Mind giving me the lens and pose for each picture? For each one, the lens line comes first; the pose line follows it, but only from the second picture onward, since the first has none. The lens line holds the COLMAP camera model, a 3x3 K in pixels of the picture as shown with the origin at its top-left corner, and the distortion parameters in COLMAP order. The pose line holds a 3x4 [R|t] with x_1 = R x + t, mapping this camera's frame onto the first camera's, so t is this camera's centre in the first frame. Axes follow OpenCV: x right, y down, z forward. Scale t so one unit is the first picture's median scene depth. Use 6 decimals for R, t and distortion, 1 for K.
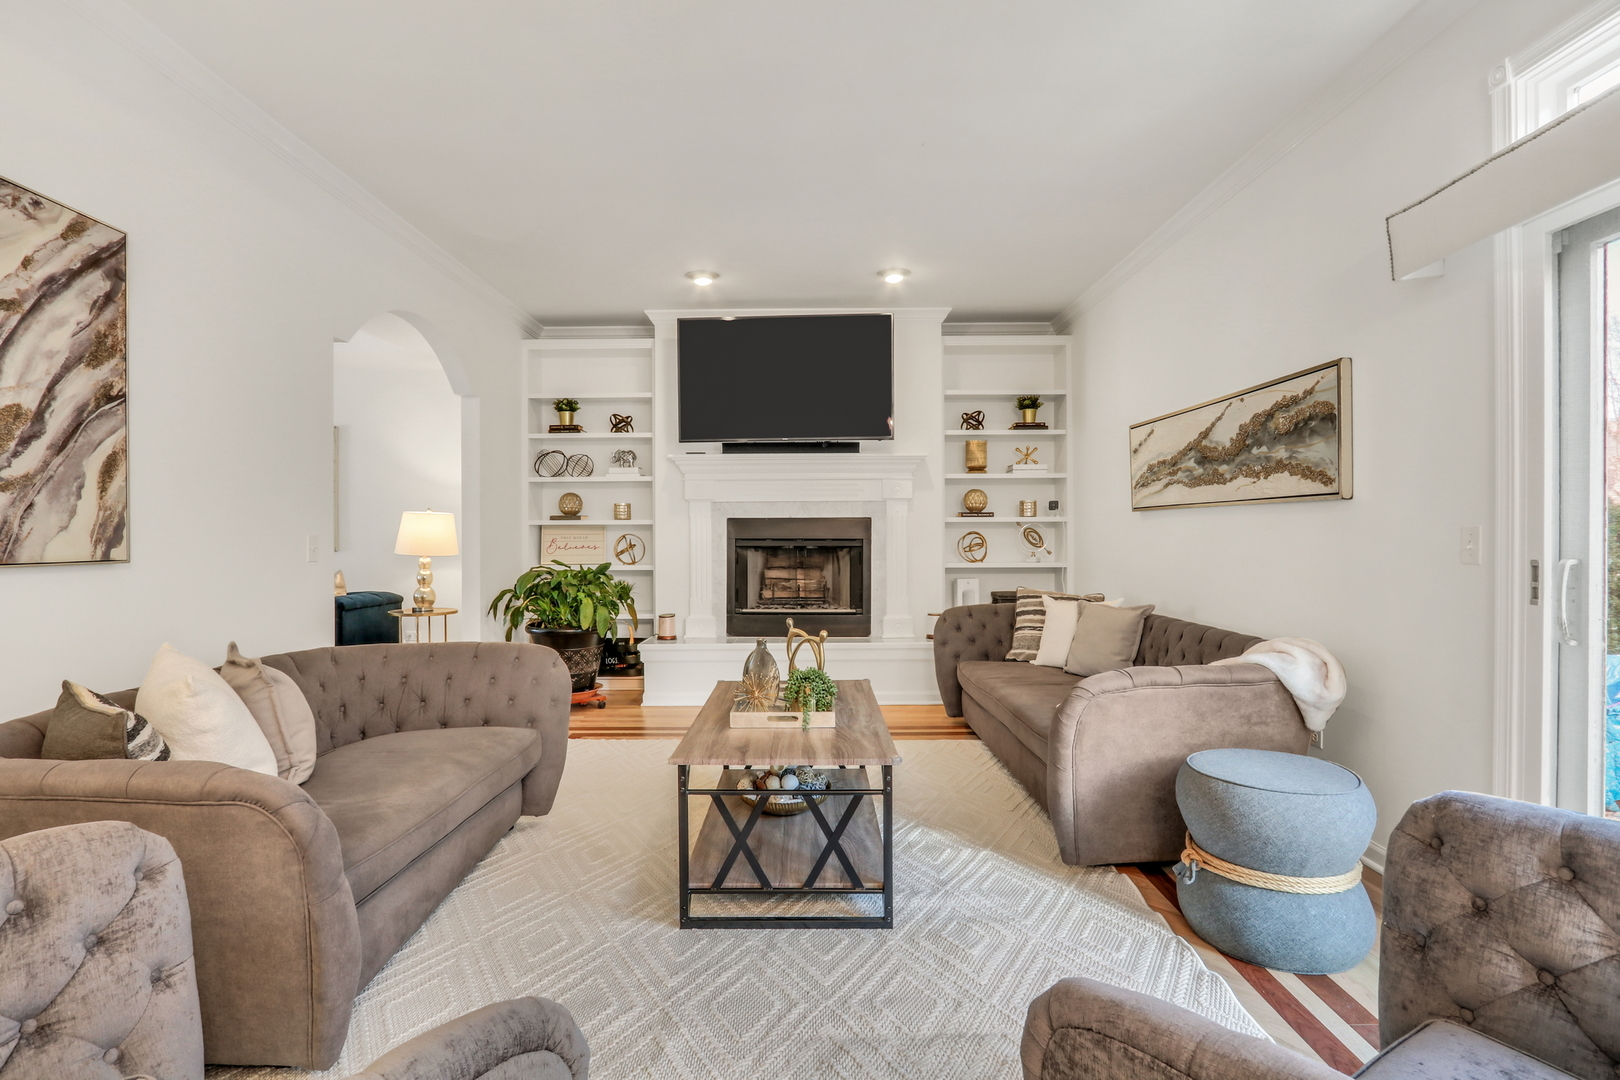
lens RADIAL K [[803.5, 0, 804.5], [0, 803.5, 535.0], [0, 0, 1]] dist [-0.001753, 0.000752]
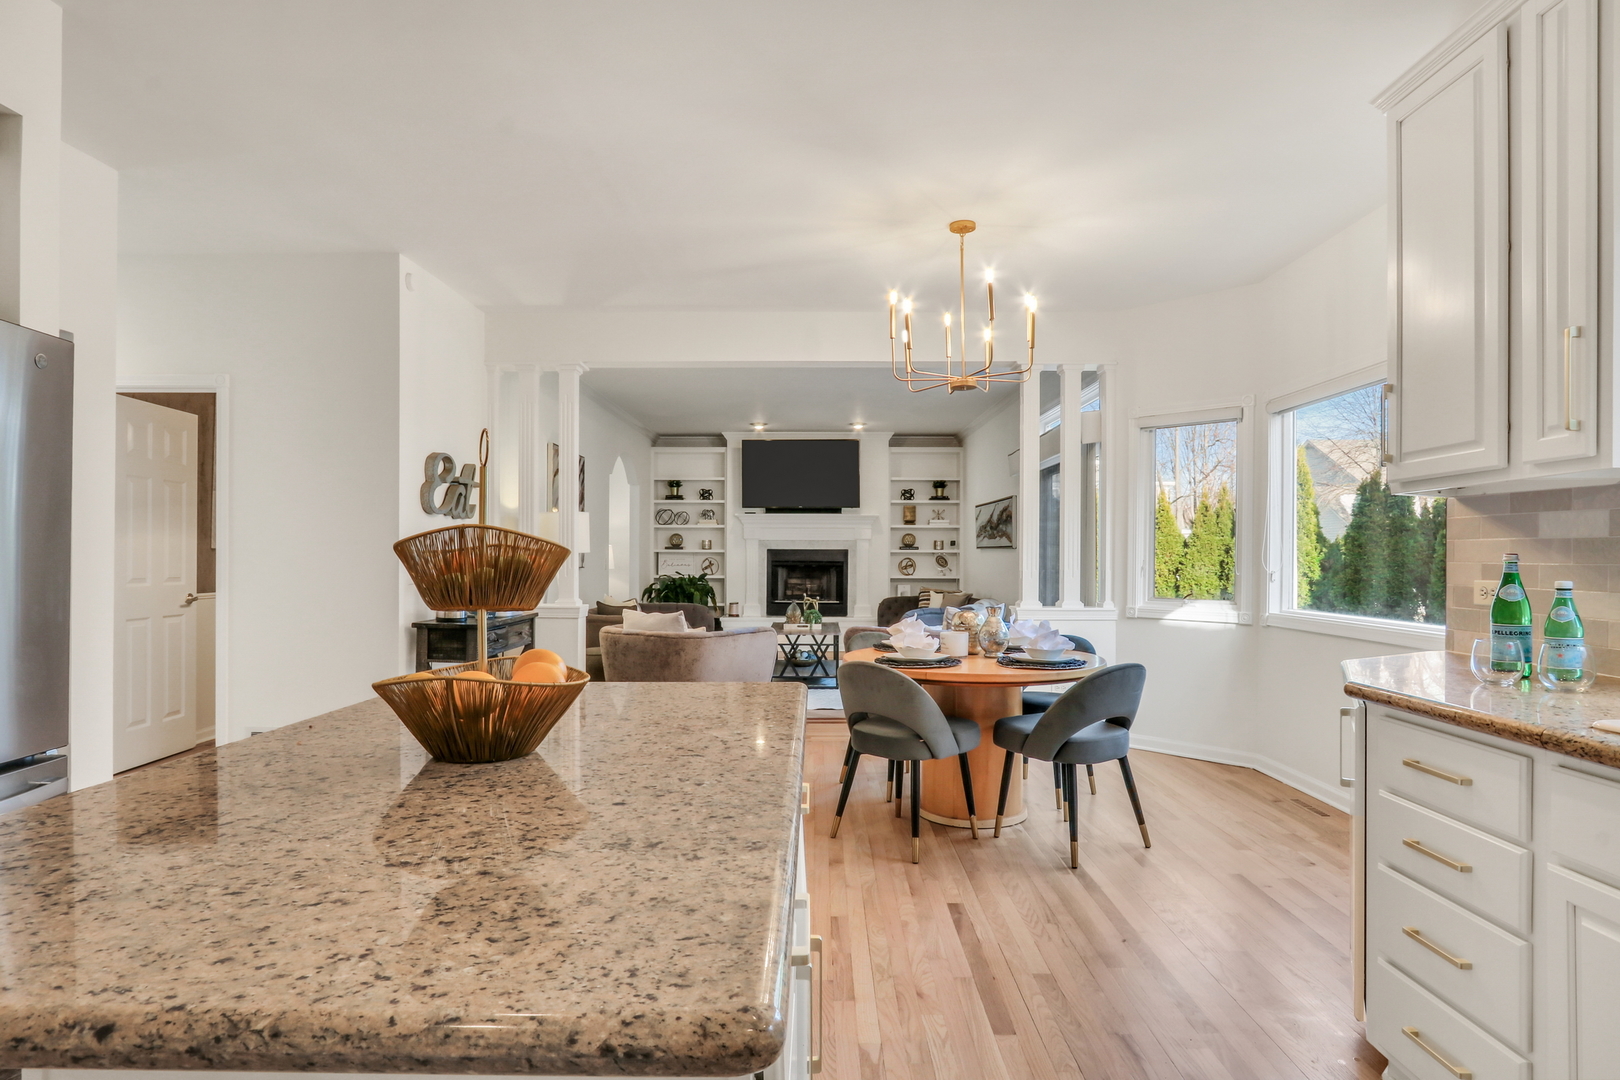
lens RADIAL K [[848.8, 0, 804.8], [0, 848.8, 567.1], [0, 0, 1]] dist [-0.013603, 0.002489]
pose [[0.999955, 0.007697, -0.005559, -0.002083], [-0.007627, 0.999892, 0.012593, -0.005918], [0.005656, -0.012550, 0.999905, -0.858271]]
